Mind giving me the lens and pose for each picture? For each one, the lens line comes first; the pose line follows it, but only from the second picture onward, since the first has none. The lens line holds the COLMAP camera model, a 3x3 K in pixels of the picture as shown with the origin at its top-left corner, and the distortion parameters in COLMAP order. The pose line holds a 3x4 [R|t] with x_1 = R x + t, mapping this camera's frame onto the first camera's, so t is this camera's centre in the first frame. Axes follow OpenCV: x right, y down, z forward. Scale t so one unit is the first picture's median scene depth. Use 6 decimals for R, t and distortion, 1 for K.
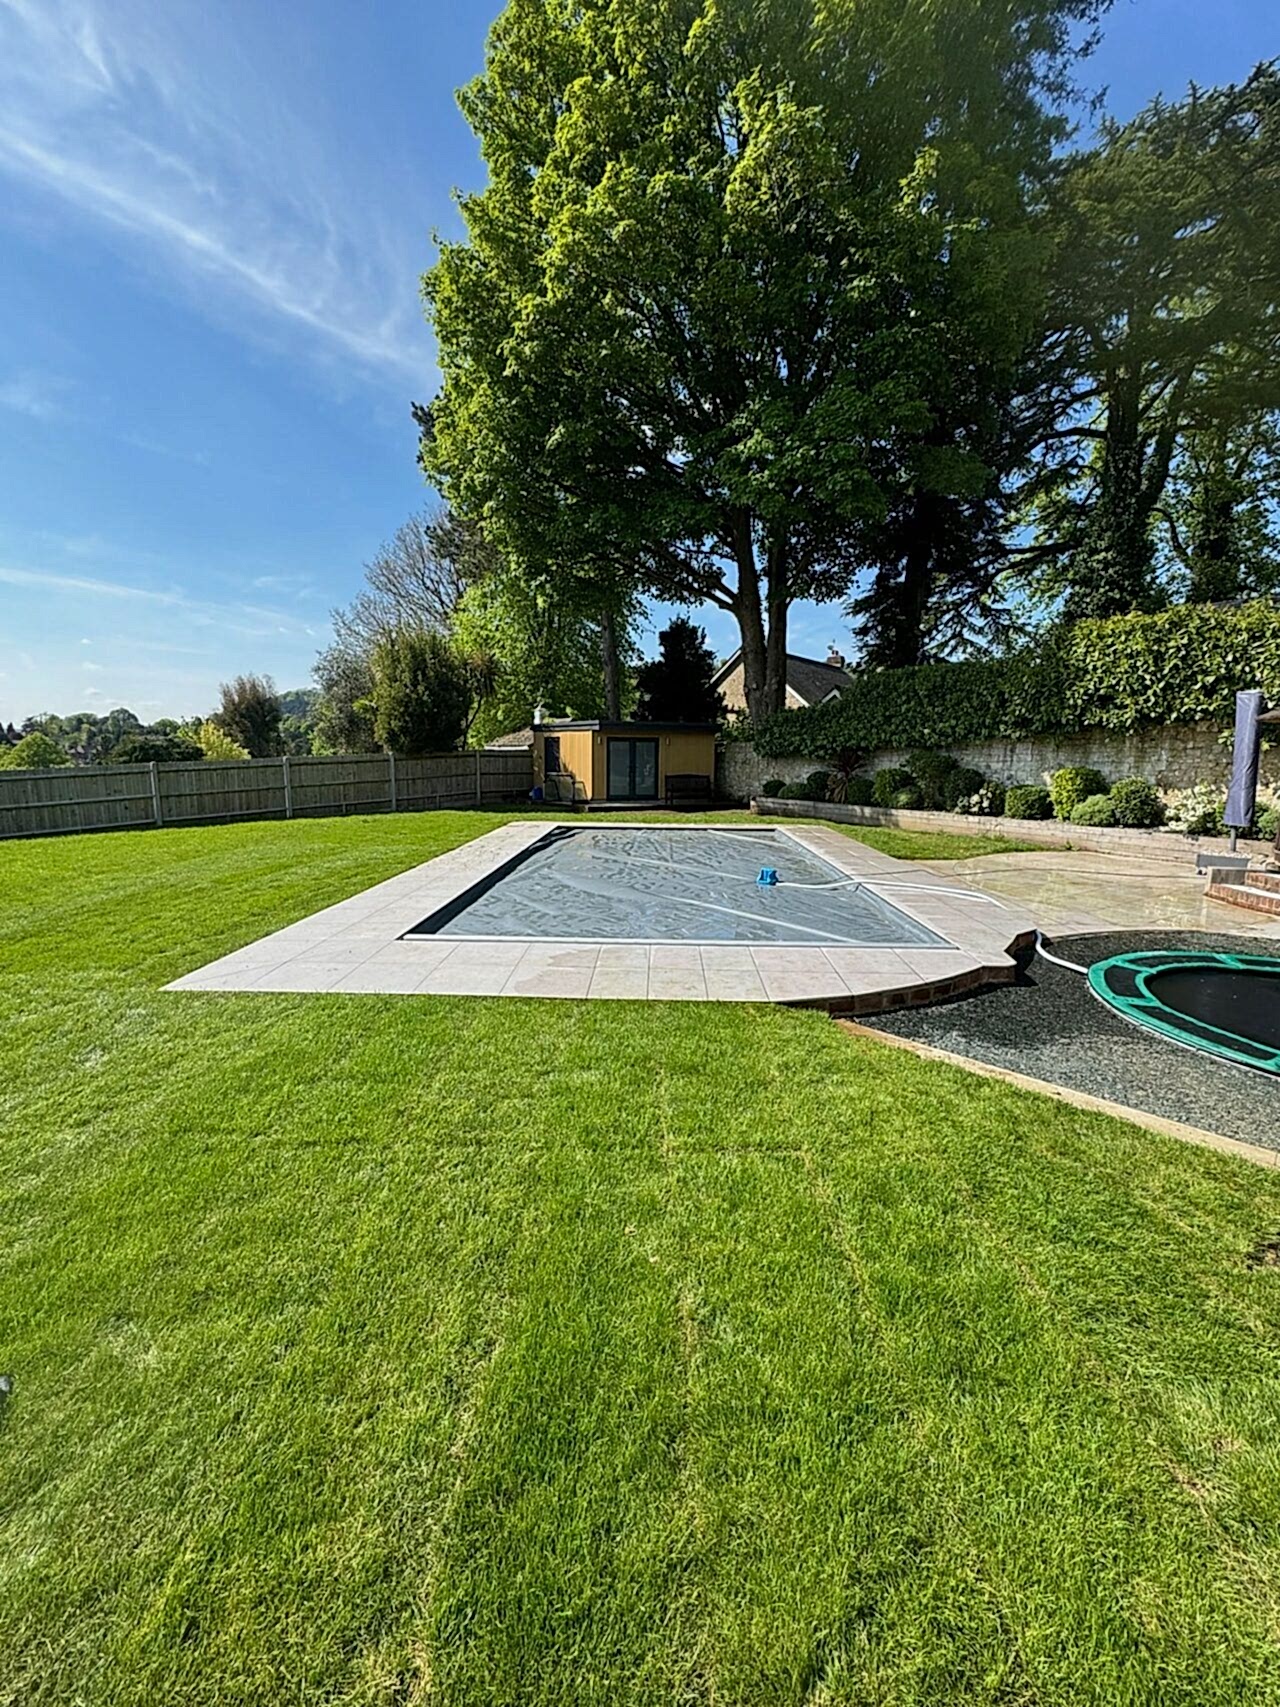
lens RADIAL K [[679.5, 0, 636.6], [0, 679.5, 859.8], [0, 0, 1]] dist [-0.001335, 0.000252]
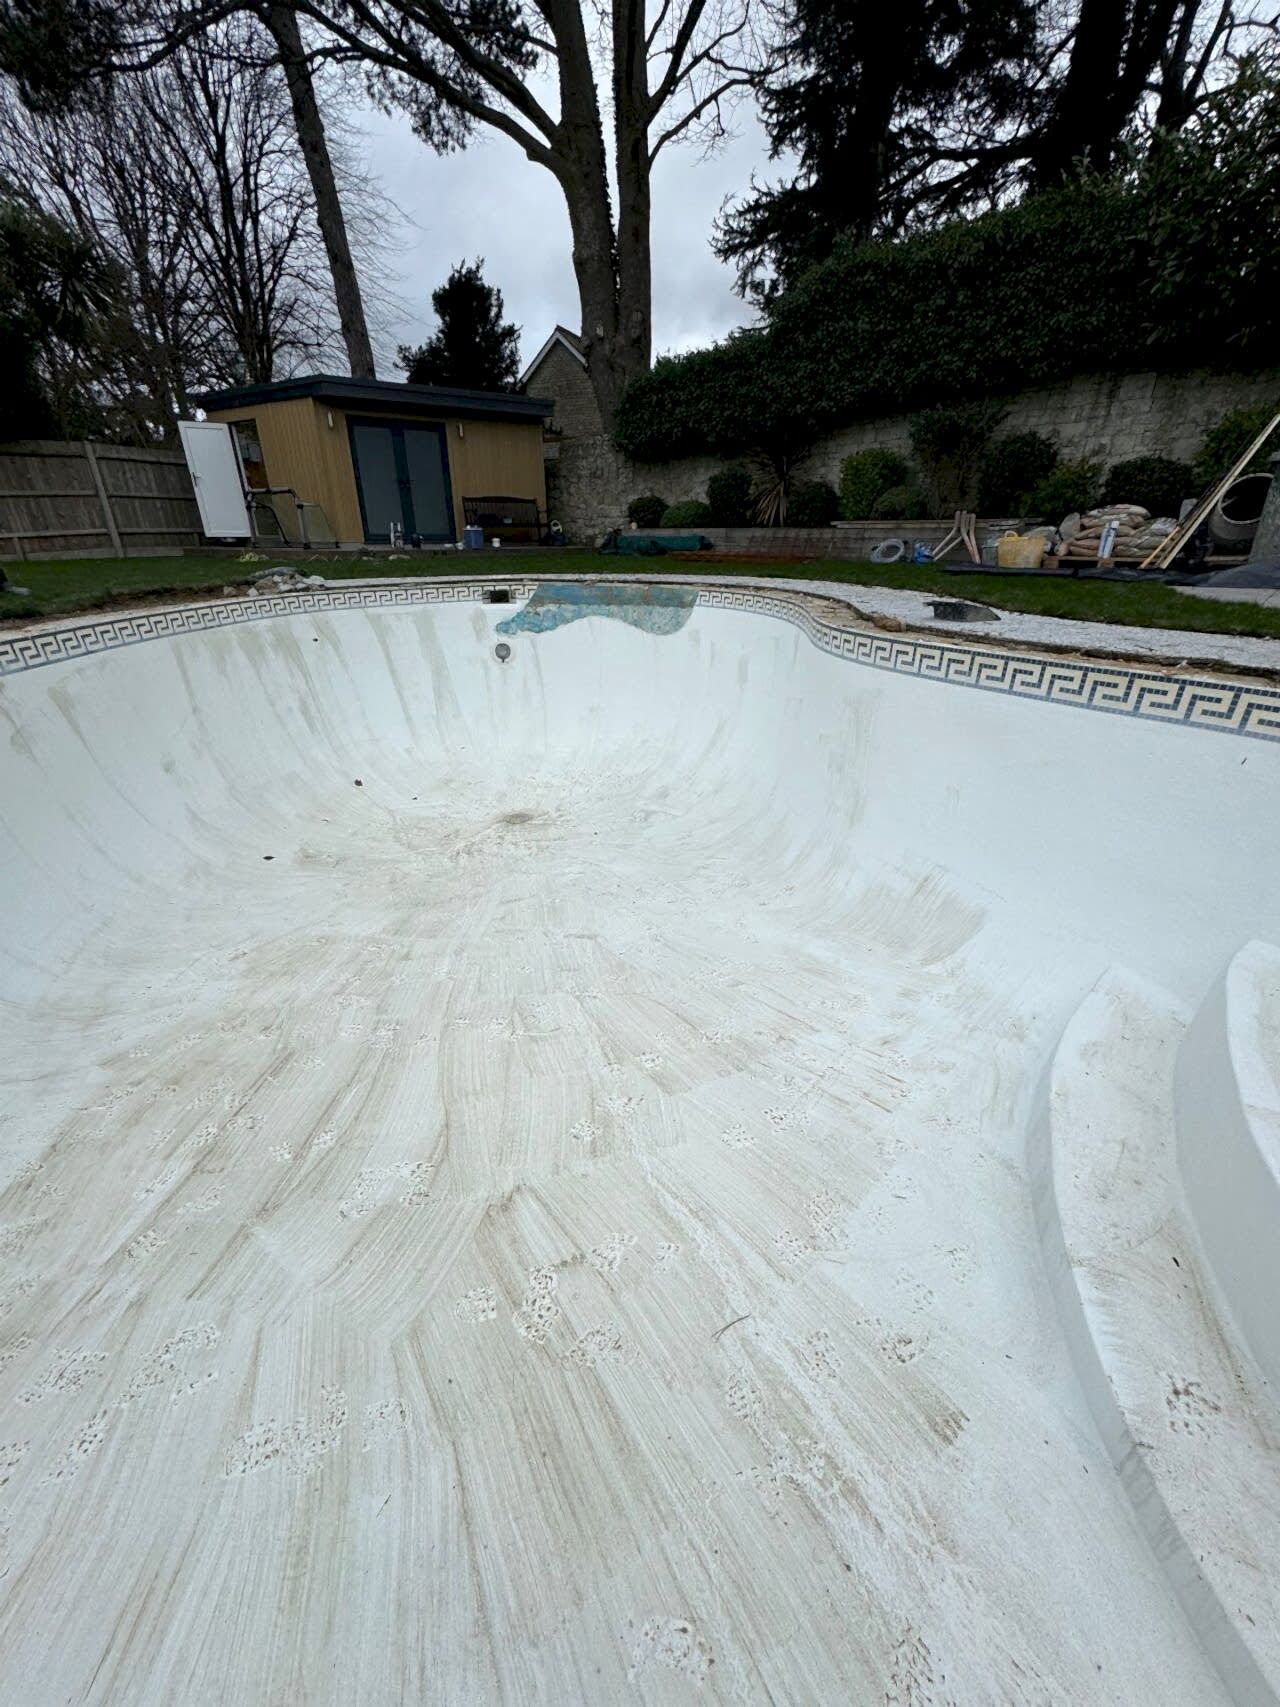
lens RADIAL K [[696.2, 0, 643.2], [0, 696.2, 849.0], [0, 0, 1]] dist [0.000516, 0.000195]
pose [[0.963985, -0.117156, 0.238761, 0.011854], [0.047681, 0.959333, 0.278220, 0.008501], [-0.261647, -0.256816, 0.930369, 0.294161]]
